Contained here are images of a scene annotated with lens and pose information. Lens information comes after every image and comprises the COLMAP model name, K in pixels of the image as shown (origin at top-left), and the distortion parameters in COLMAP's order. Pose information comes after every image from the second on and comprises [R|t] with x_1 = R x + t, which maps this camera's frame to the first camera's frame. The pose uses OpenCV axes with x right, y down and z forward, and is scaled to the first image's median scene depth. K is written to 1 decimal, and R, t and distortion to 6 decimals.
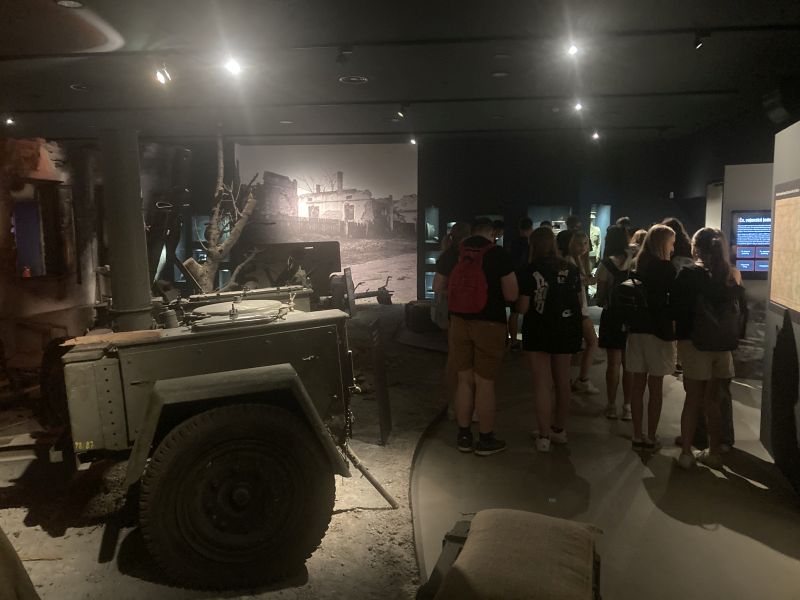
lens RADIAL K [[679.1, 0, 401.2], [0, 679.1, 296.5], [0, 0, 1]] dist [0.019853, 0.005612]
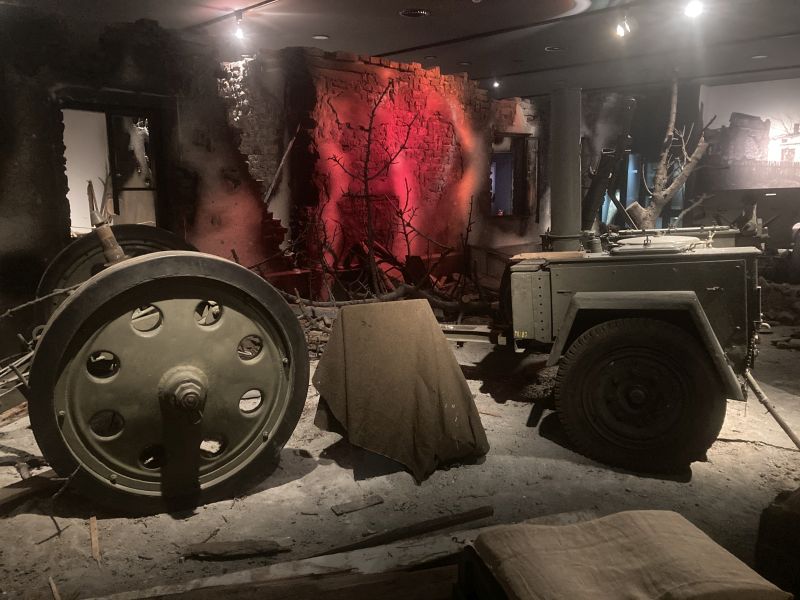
lens RADIAL K [[679.1, 0, 401.2], [0, 679.1, 296.5], [0, 0, 1]] dist [0.019853, 0.005612]
pose [[0.796872, 0.100115, -0.595795, 0.059400], [-0.055834, 0.994157, 0.092377, 0.015417], [0.601563, -0.040347, 0.797806, -0.087924]]
